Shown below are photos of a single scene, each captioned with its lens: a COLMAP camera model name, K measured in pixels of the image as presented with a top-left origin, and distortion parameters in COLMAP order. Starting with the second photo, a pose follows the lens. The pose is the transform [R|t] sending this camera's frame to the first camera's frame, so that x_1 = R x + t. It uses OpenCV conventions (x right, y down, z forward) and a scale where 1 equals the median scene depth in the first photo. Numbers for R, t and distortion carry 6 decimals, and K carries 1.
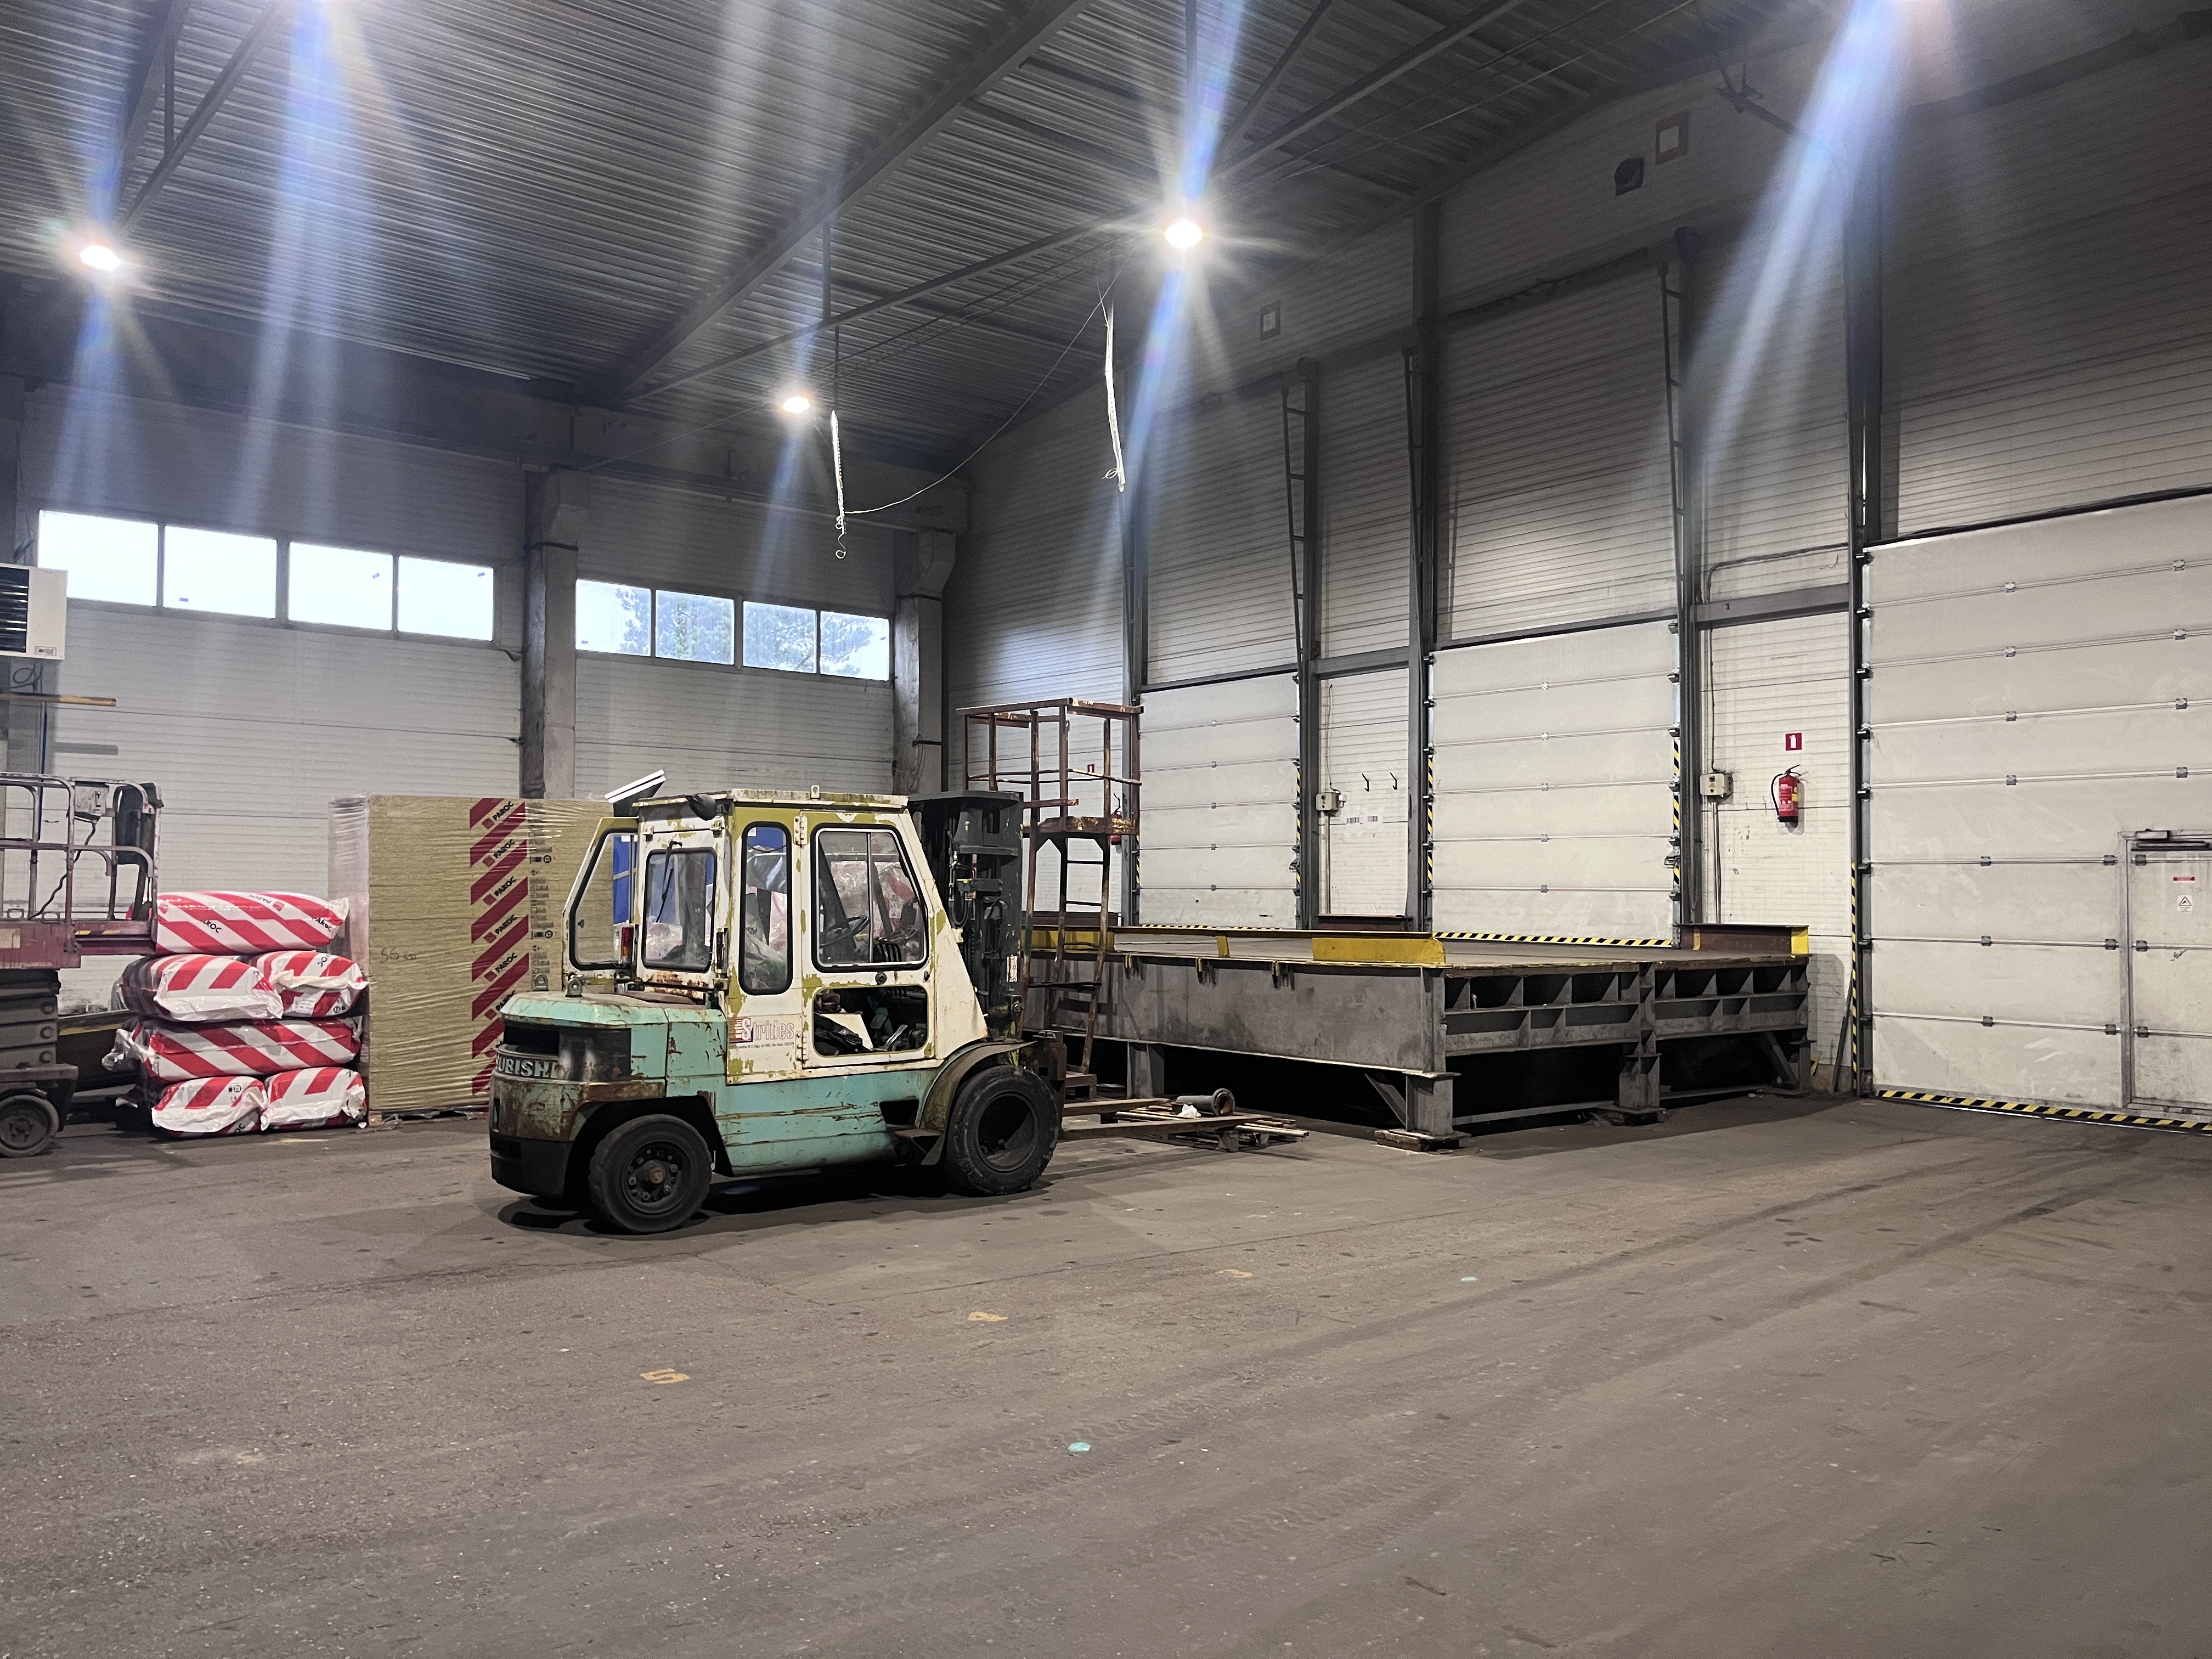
lens RADIAL K [[1683.7, 0, 1090.5], [0, 1683.7, 839.8], [0, 0, 1]] dist [0.076445, -0.099007]
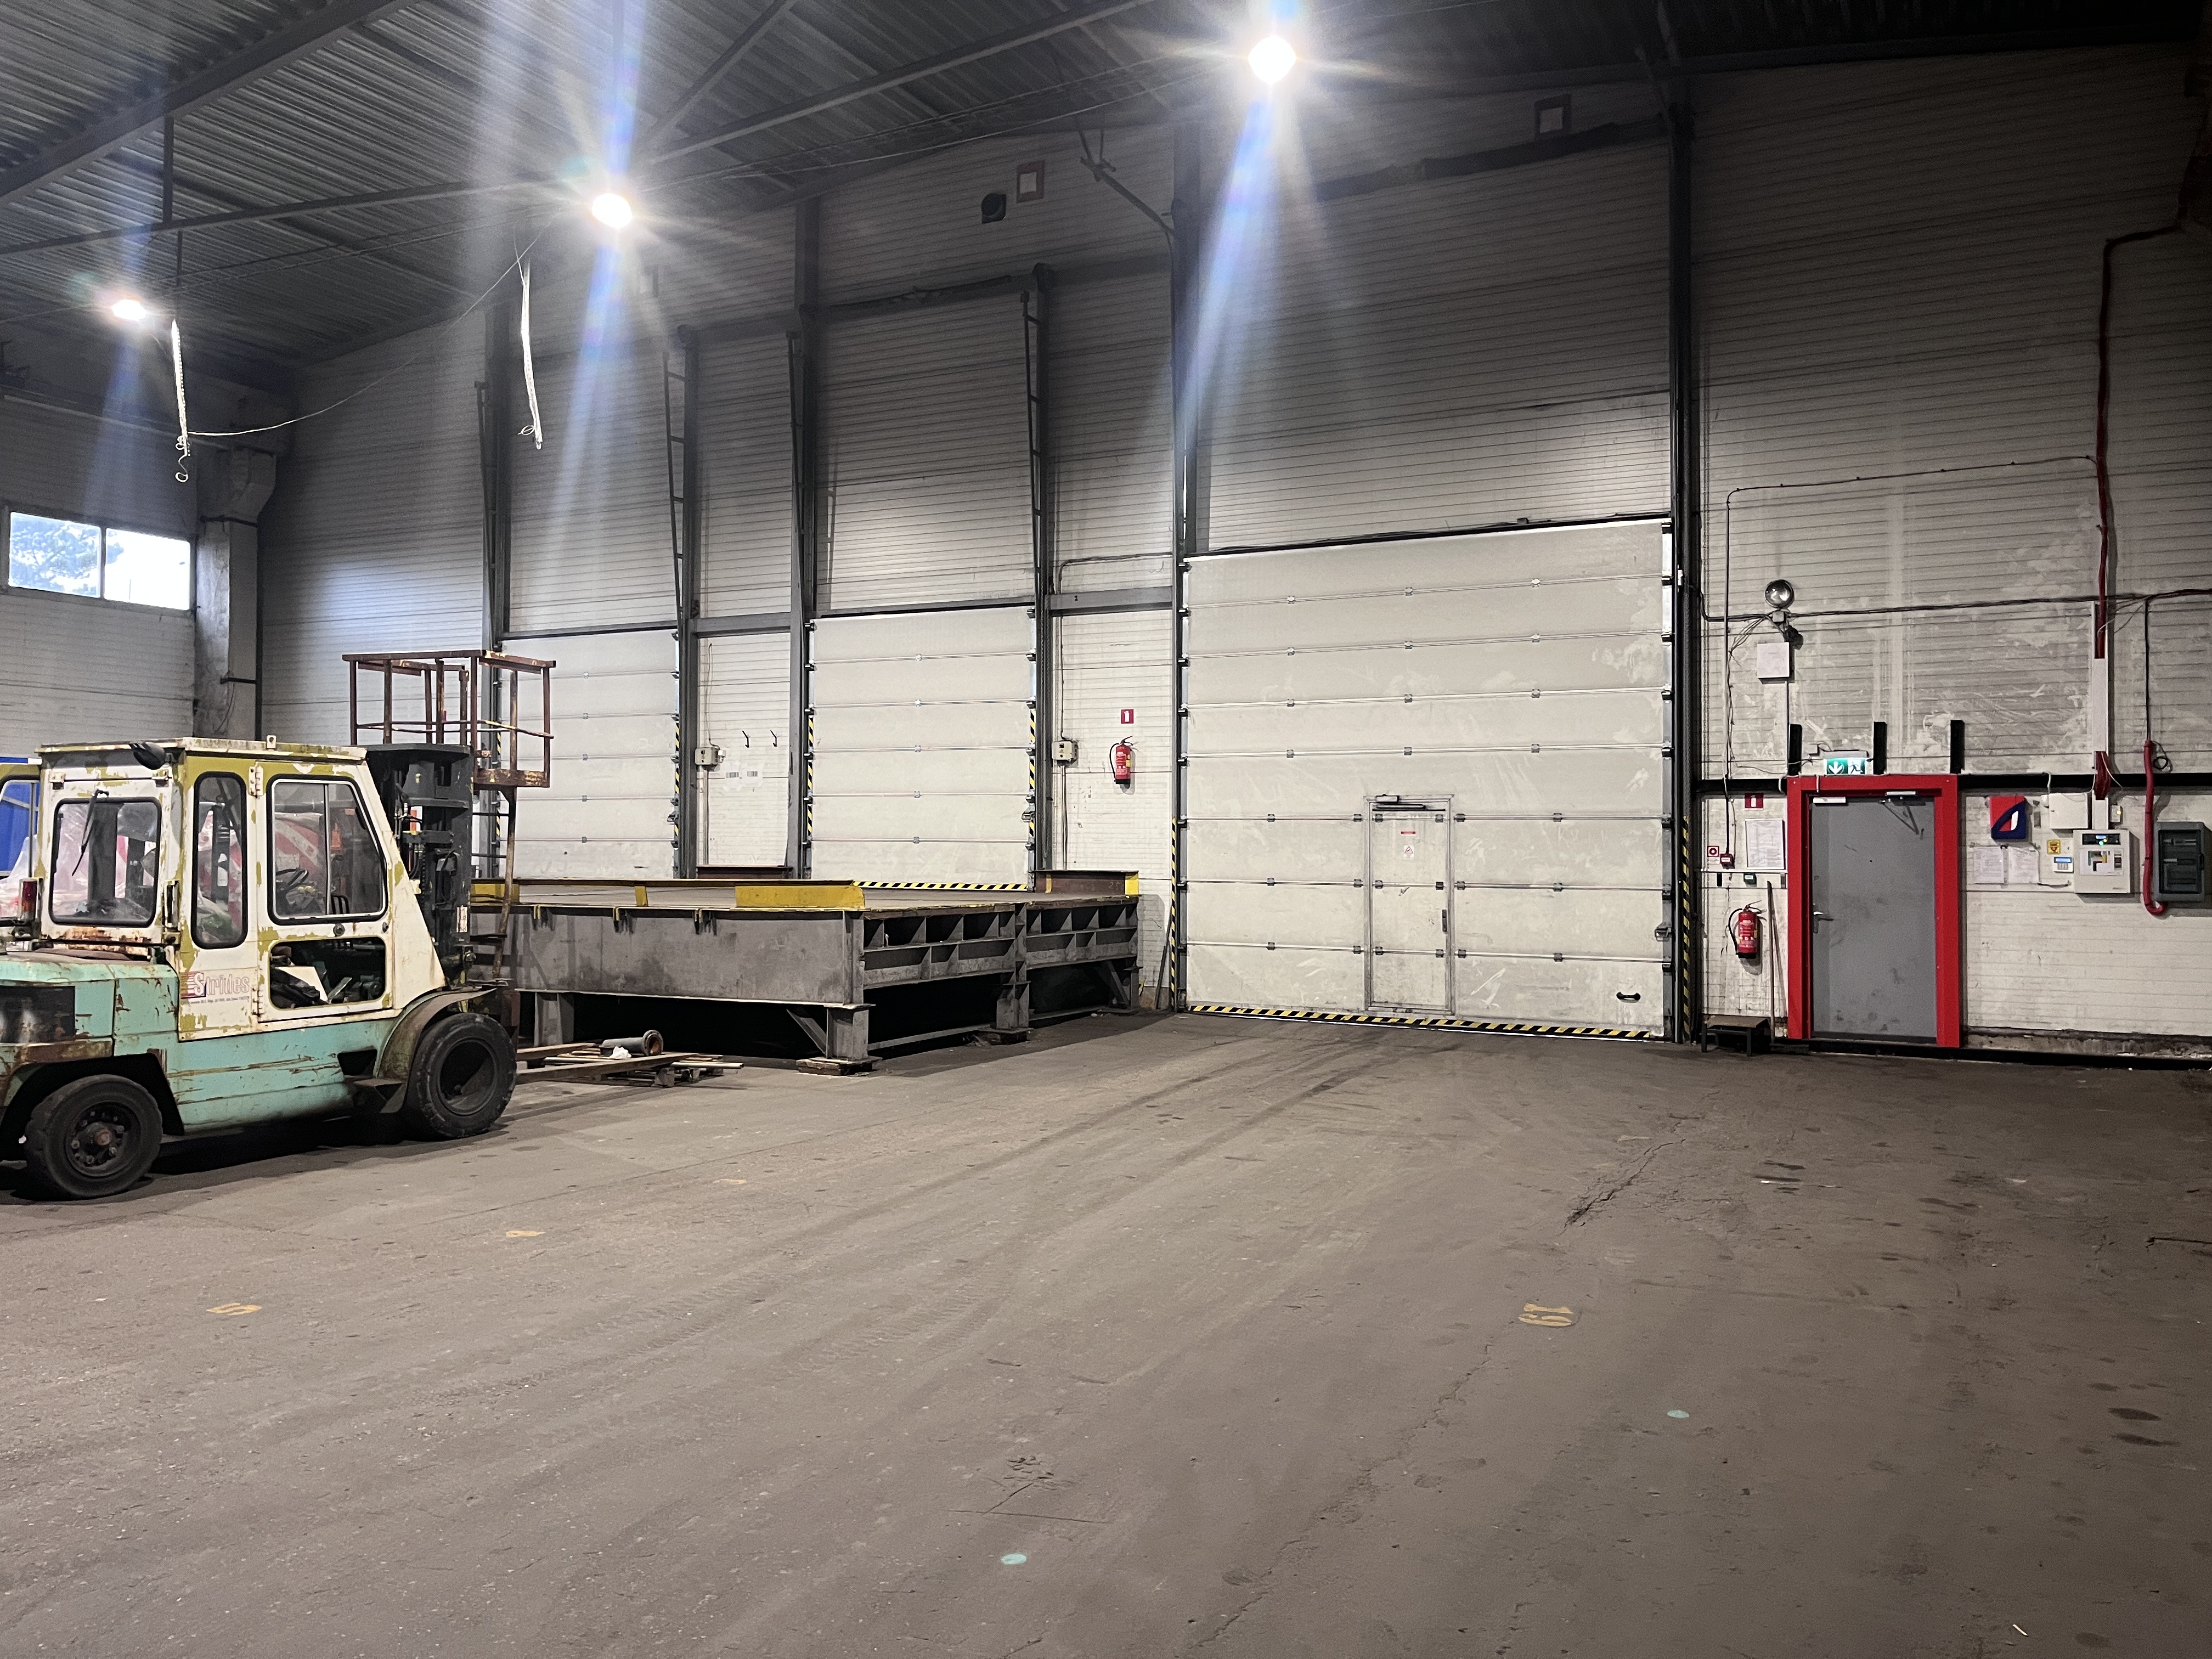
lens RADIAL K [[1683.7, 0, 1104.7], [0, 1683.7, 808.8], [0, 0, 1]] dist [0.076445, -0.099007]
pose [[0.914055, 0.008325, 0.405506, -0.092335], [-0.012528, 0.999892, 0.007712, -0.002406], [-0.405398, -0.012129, 0.914060, -0.081412]]
